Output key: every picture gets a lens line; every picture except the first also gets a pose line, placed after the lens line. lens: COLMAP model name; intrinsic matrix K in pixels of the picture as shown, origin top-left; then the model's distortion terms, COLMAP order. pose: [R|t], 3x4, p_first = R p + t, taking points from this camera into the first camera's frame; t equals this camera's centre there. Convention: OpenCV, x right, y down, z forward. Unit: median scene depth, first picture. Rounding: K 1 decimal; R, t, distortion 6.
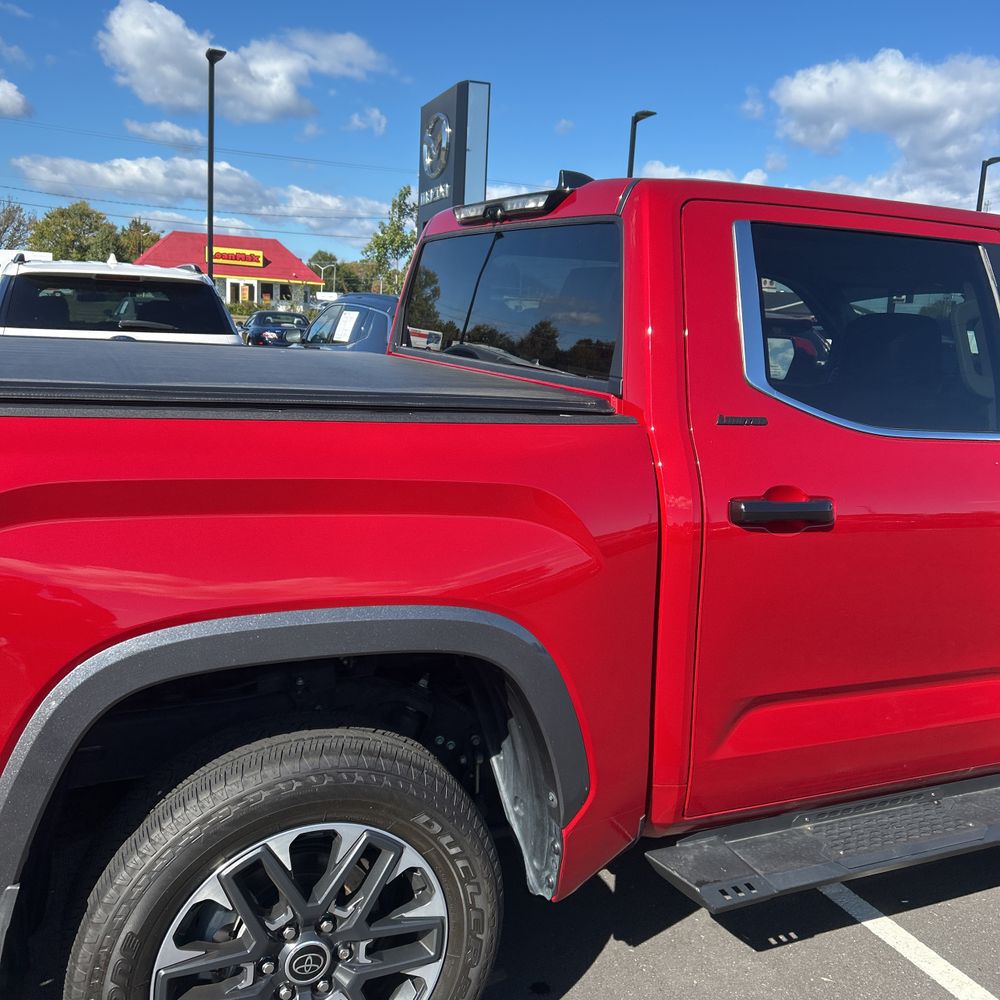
lens RADIAL K [[1009.2, 0, 521.5], [0, 1009.2, 490.3], [0, 0, 1]] dist [0.024417, 0.000000]
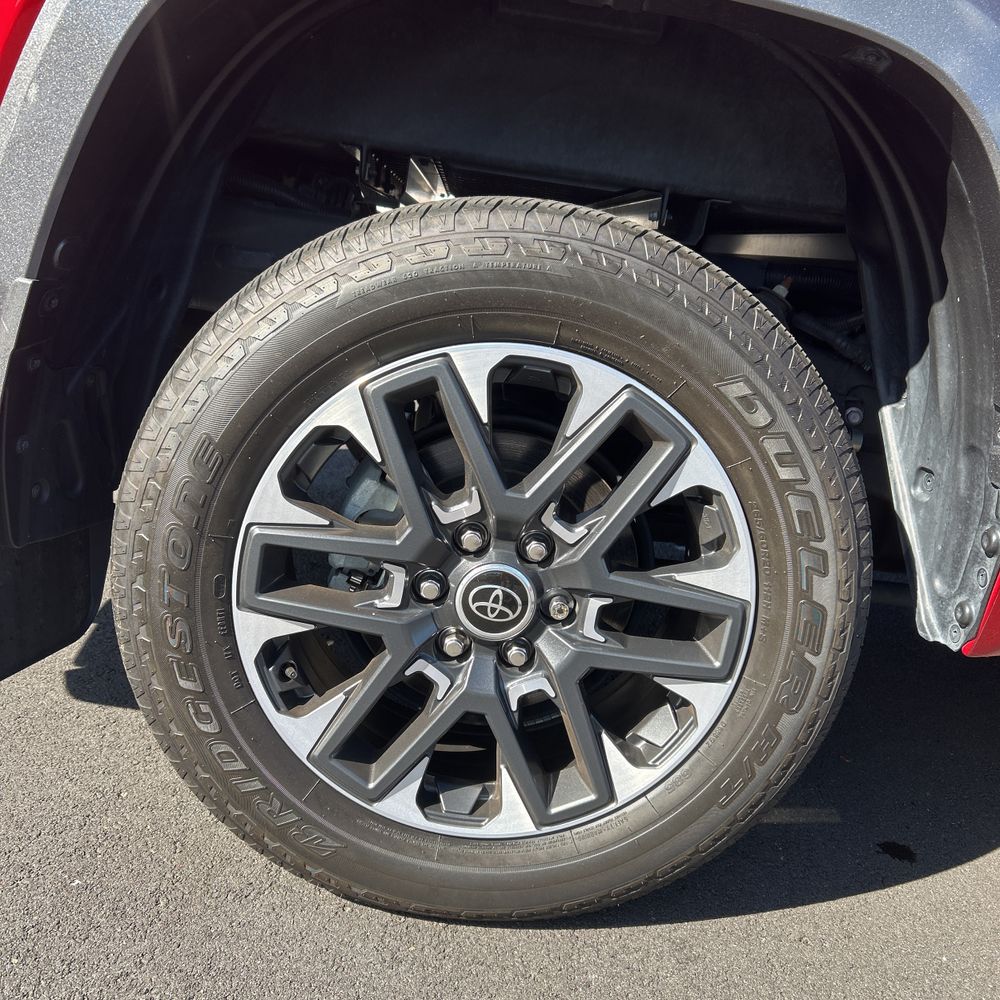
lens RADIAL K [[1009.2, 0, 503.1], [0, 1009.2, 503.4], [0, 0, 1]] dist [0.024417, 0.000000]
pose [[0.911786, 0.163145, -0.376868, -0.001426], [-0.149243, 0.986594, 0.066017, 0.357271], [0.382586, -0.003949, 0.923911, 0.458368]]
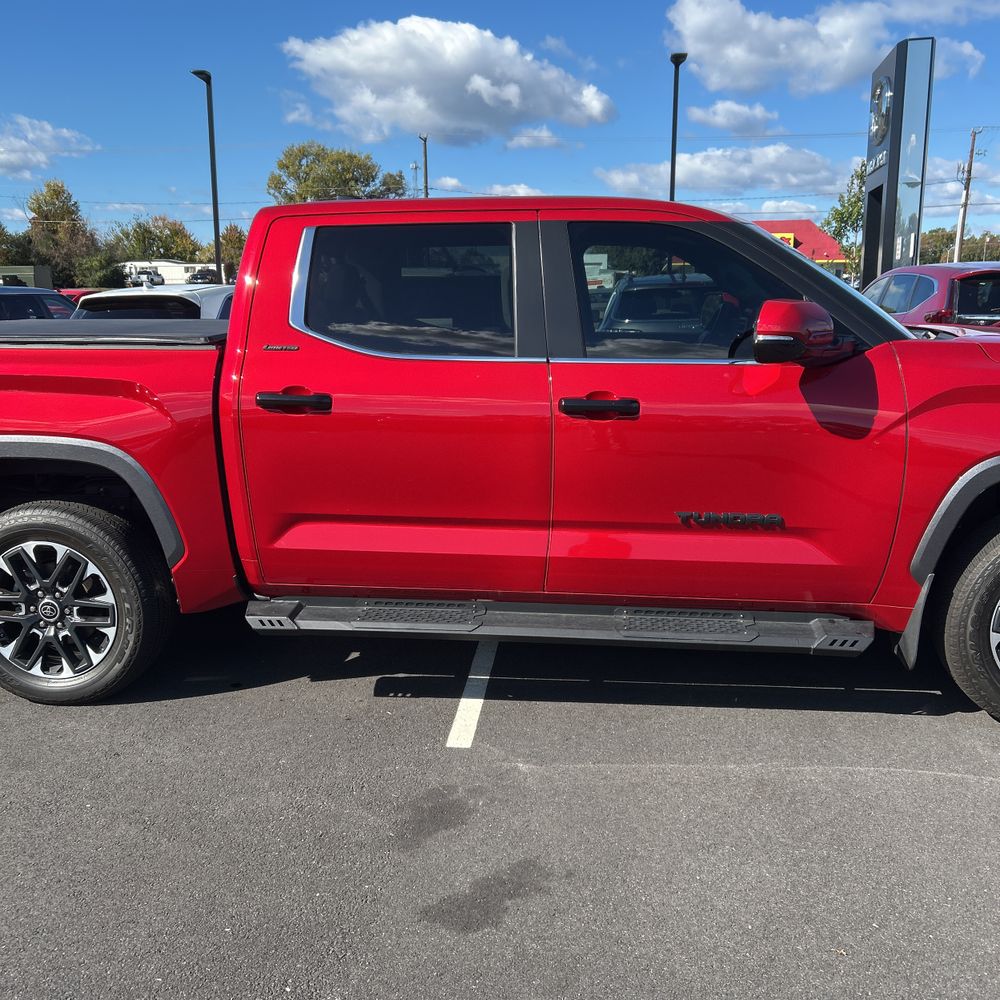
lens RADIAL K [[1009.2, 0, 506.5], [0, 1009.2, 490.3], [0, 0, 1]] dist [0.024417, 0.000000]
pose [[0.846889, 0.041702, -0.530131, 1.610156], [-0.033459, 0.999124, 0.025144, 0.129479], [0.530715, -0.003557, 0.847543, -0.254038]]
